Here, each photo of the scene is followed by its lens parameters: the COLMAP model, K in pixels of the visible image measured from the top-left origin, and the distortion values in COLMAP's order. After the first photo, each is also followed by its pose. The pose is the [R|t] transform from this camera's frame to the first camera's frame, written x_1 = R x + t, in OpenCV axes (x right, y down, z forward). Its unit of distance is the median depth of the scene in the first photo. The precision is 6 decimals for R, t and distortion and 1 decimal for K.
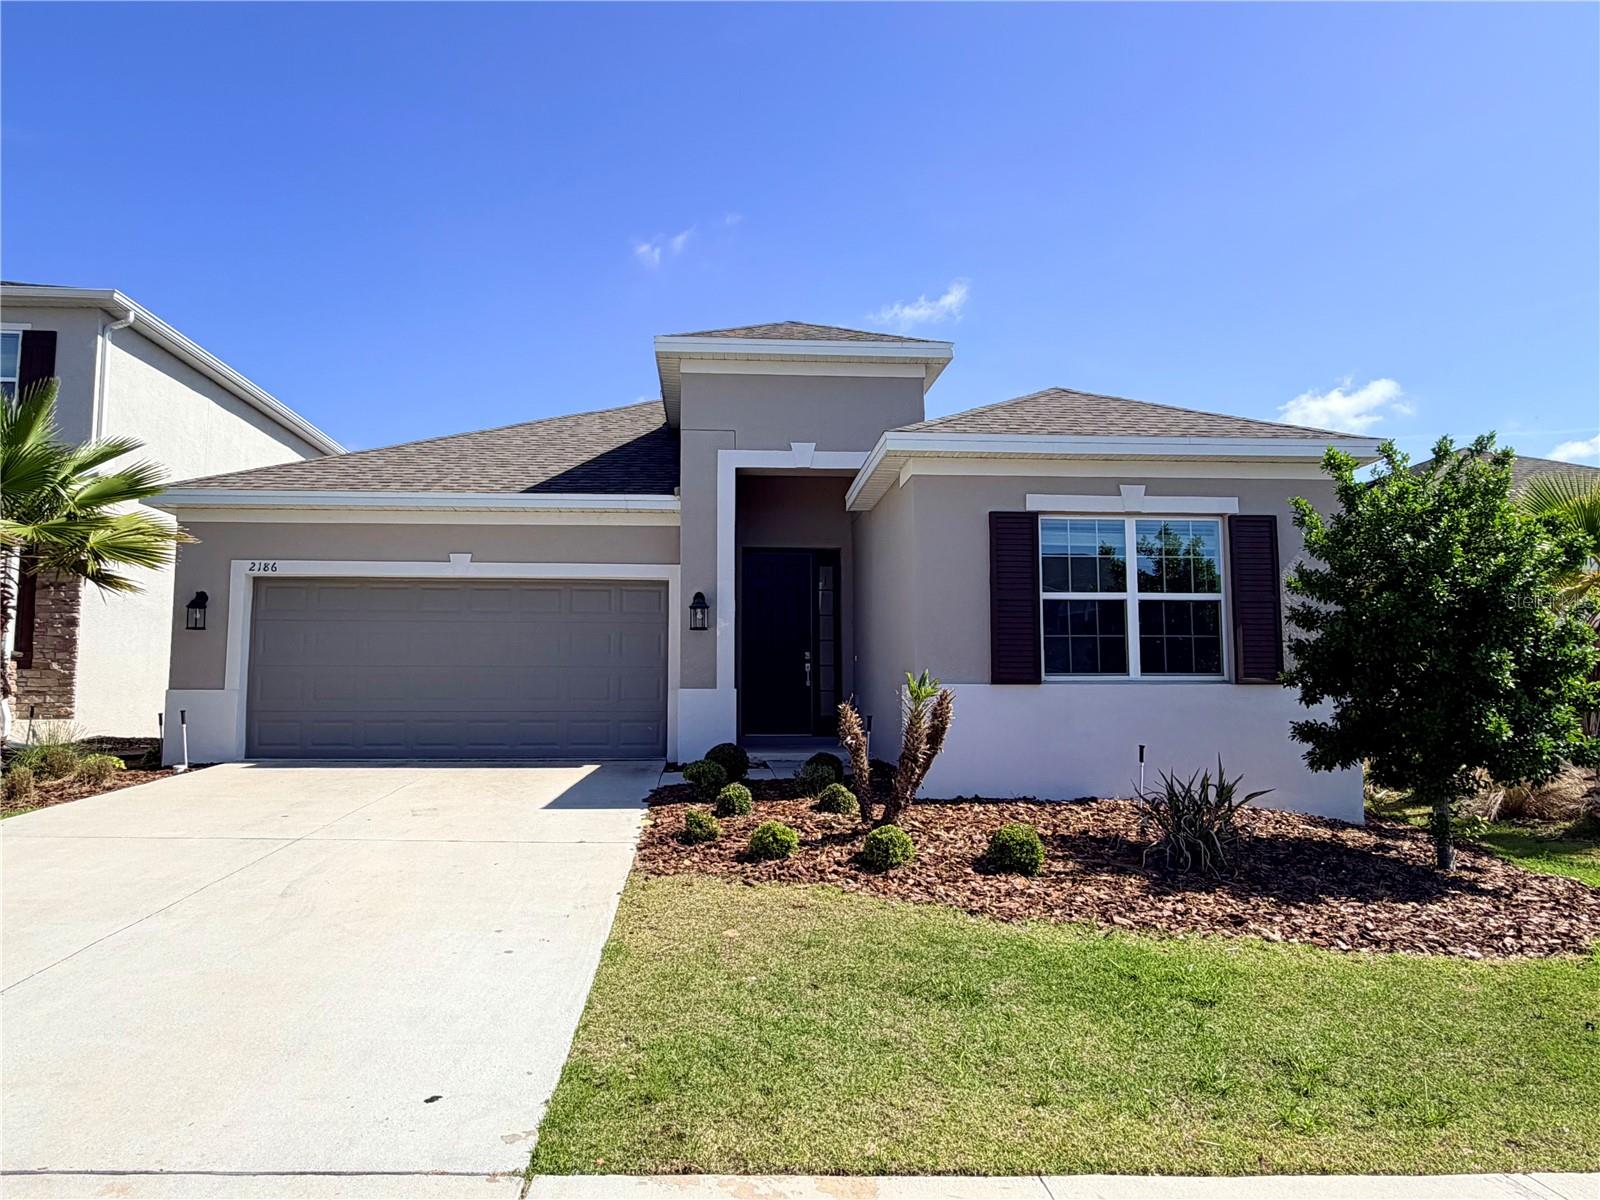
lens RADIAL K [[1053.7, 0, 800.8], [0, 1053.7, 596.6], [0, 0, 1]] dist [0.007008, 0.000732]
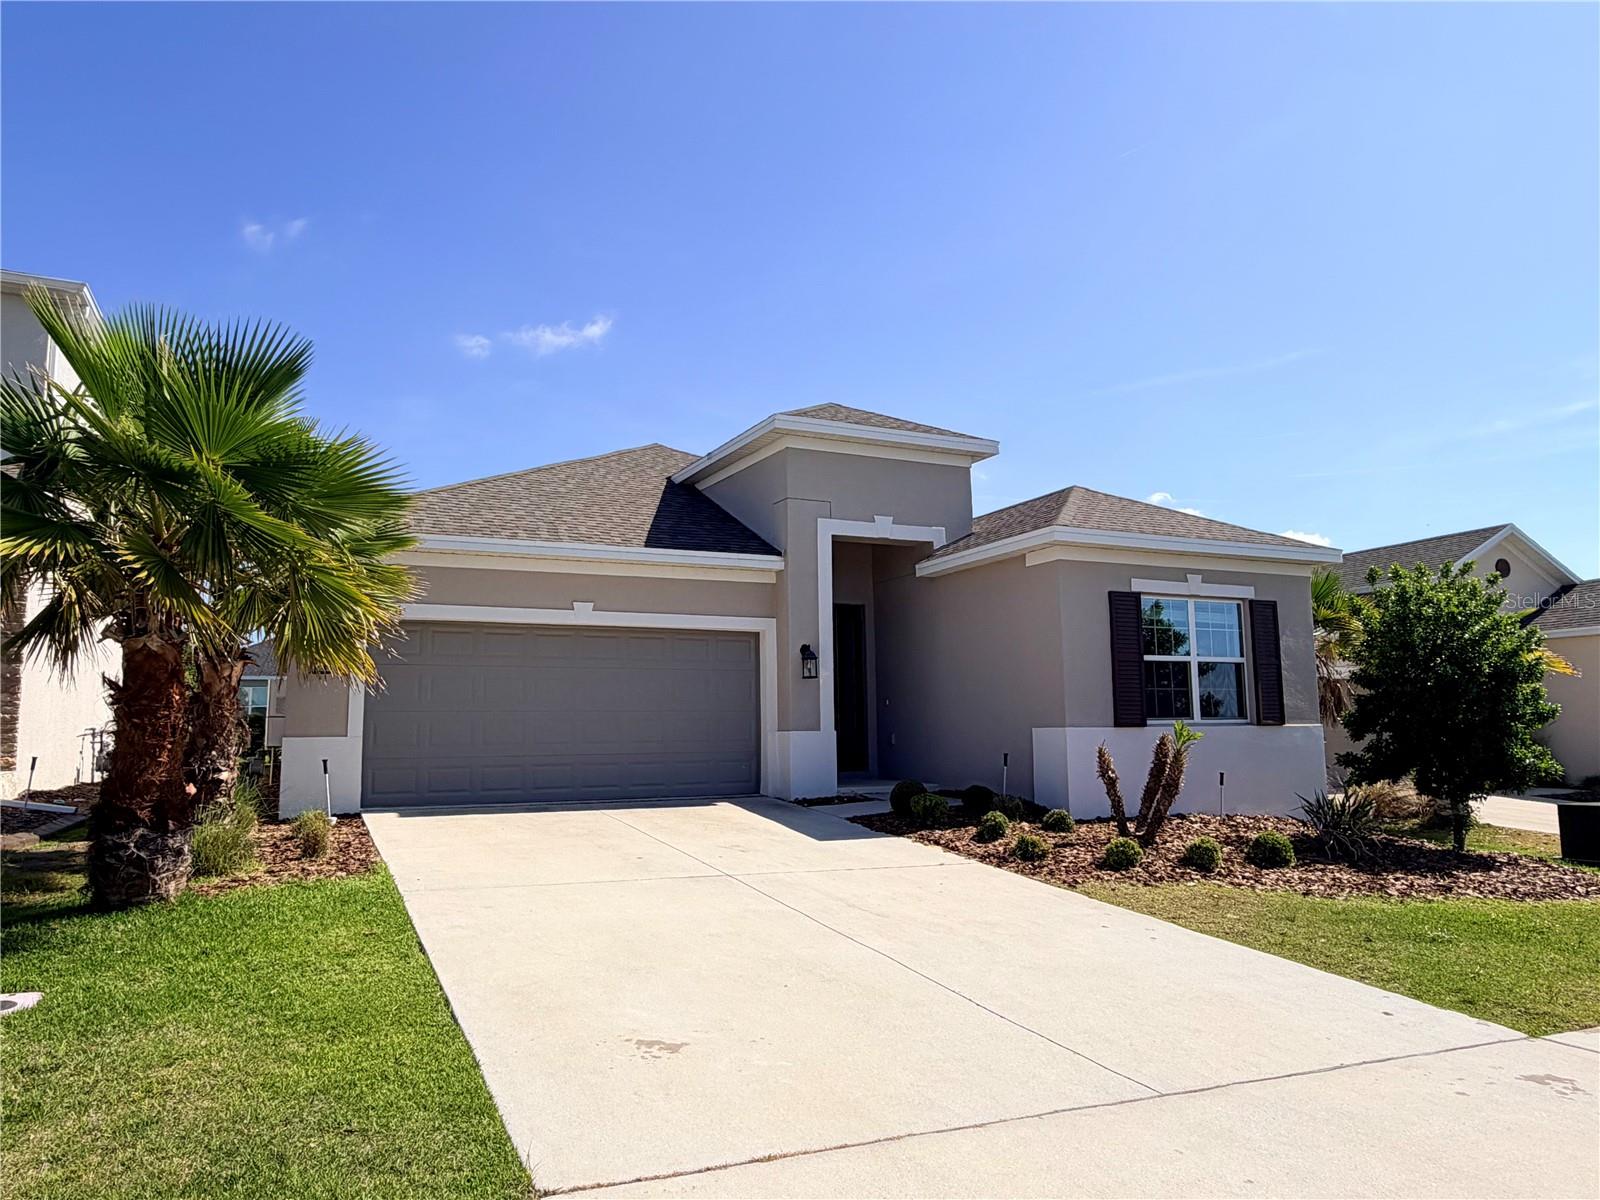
lens RADIAL K [[1053.7, 0, 808.1], [0, 1053.7, 602.1], [0, 0, 1]] dist [0.007008, 0.000732]
pose [[0.932992, 0.034056, 0.358282, -0.499163], [-0.025784, 0.999280, -0.027841, -0.018177], [-0.358973, 0.016738, 0.933198, -0.047452]]
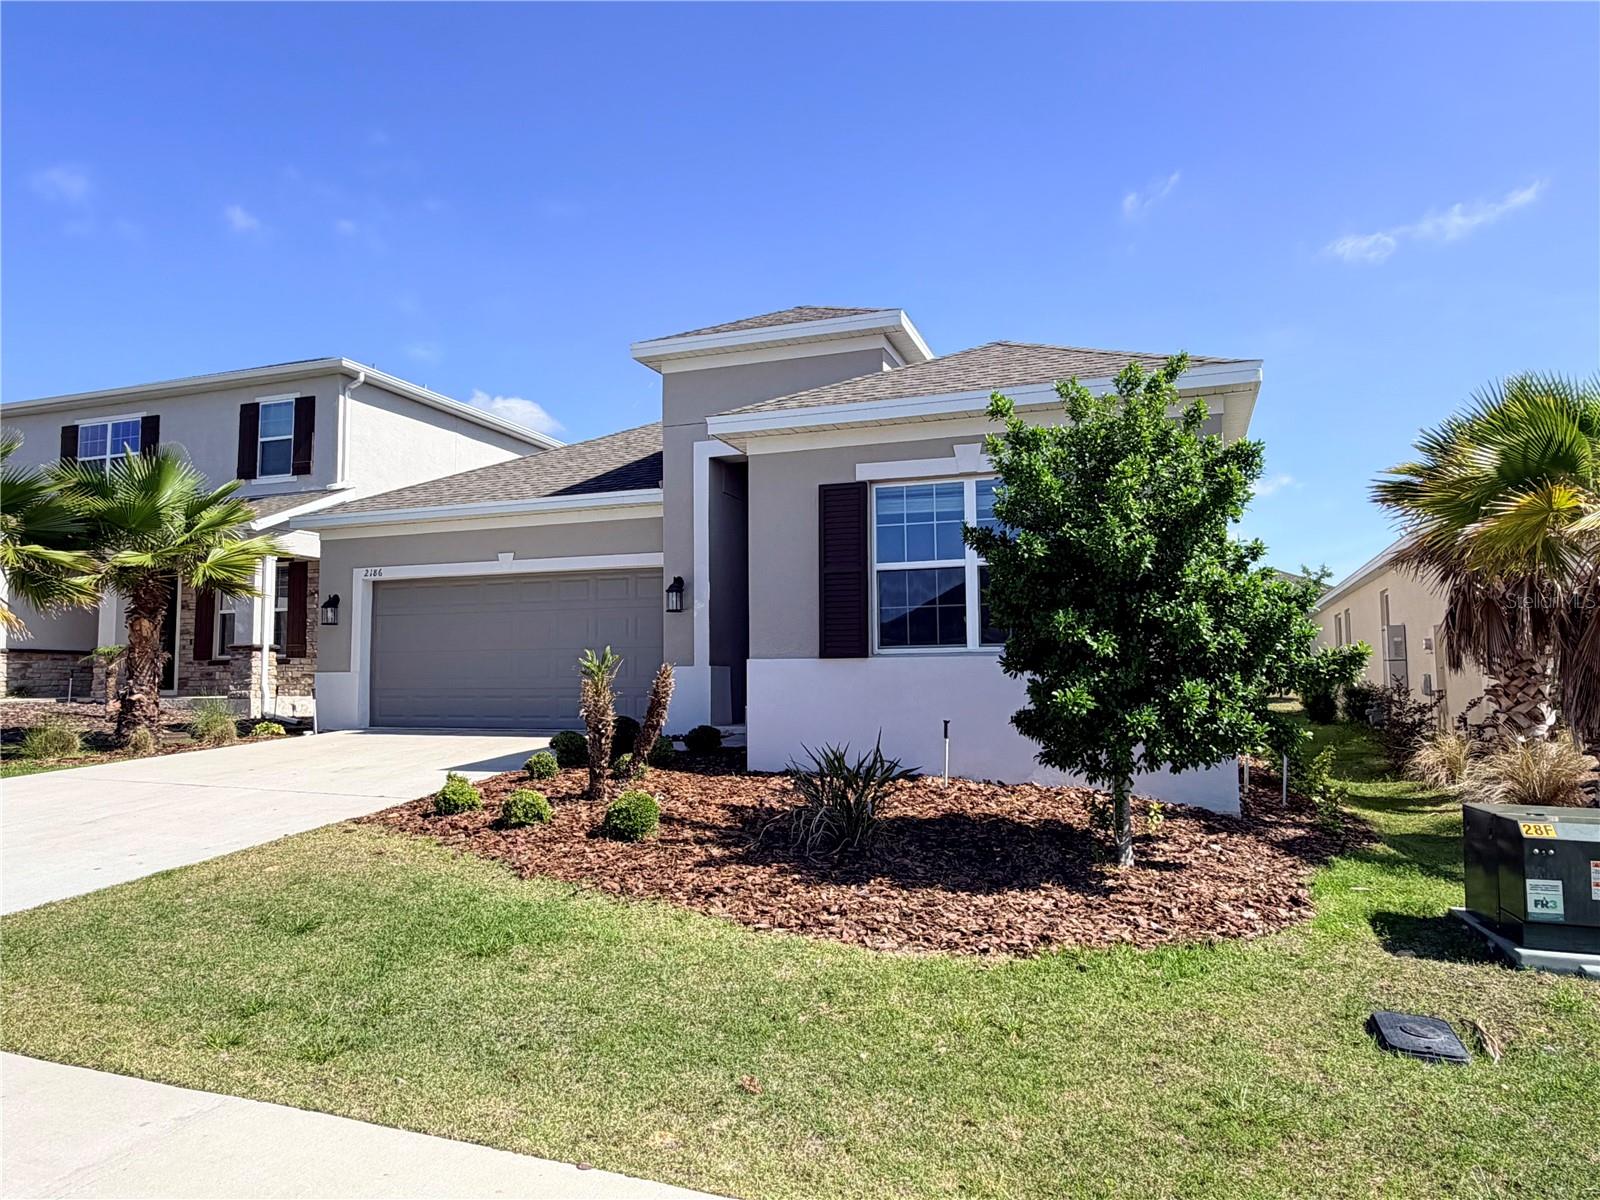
lens RADIAL K [[1053.7, 0, 798.4], [0, 1053.7, 602.9], [0, 0, 1]] dist [0.007008, 0.000732]
pose [[0.914789, -0.037997, -0.402141, 0.450397], [0.050174, 0.998544, 0.019786, 0.007653], [0.400804, -0.038277, 0.915364, 0.062852]]
